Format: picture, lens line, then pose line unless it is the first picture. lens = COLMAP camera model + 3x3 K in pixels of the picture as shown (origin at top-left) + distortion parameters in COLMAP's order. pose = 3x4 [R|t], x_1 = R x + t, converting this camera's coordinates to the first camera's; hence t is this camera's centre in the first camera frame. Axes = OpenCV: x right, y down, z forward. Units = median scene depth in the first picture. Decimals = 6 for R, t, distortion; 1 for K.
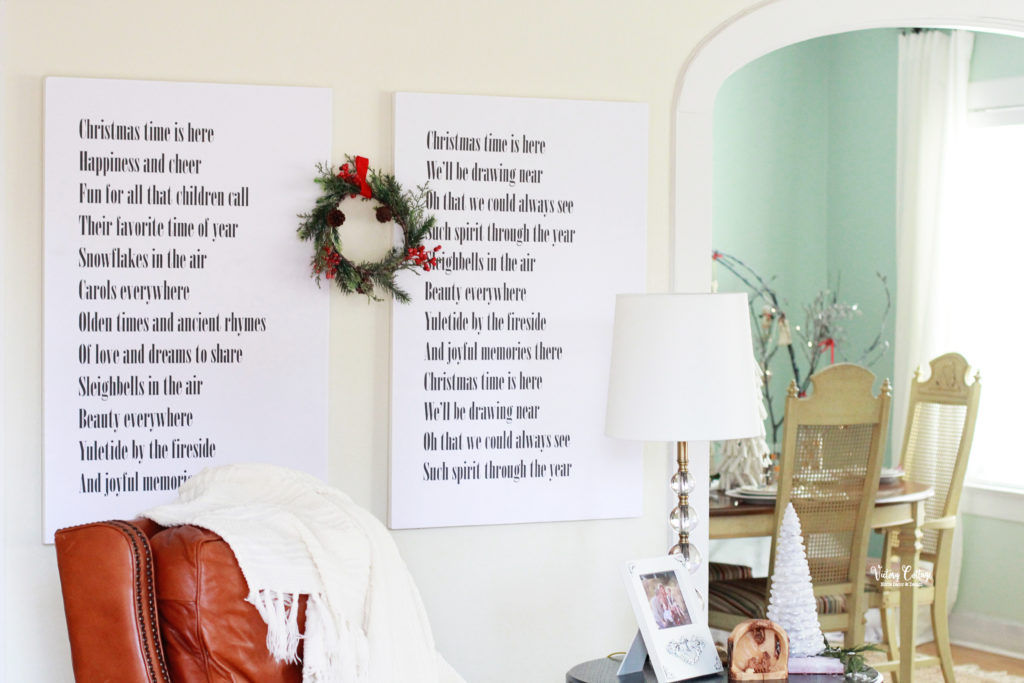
lens RADIAL K [[2374.0, 0, 512.5], [0, 2374.0, 340.9], [0, 0, 1]] dist [-0.112115, 0.000000]
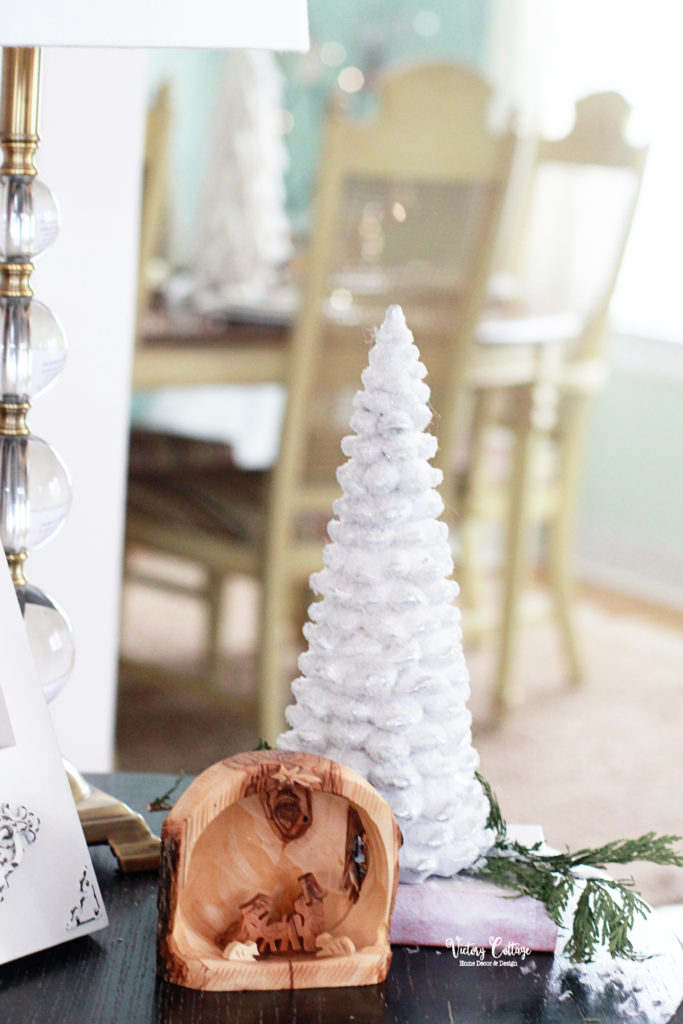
lens RADIAL K [[2374.0, 0, 341.3], [0, 2374.0, 511.1], [0, 0, 1]] dist [-0.112115, 0.000000]
pose [[0.988140, 0.035056, 0.149501, 0.066215], [-0.056104, 0.988703, 0.138988, 0.051863], [-0.142940, -0.145727, 0.978944, 0.707028]]
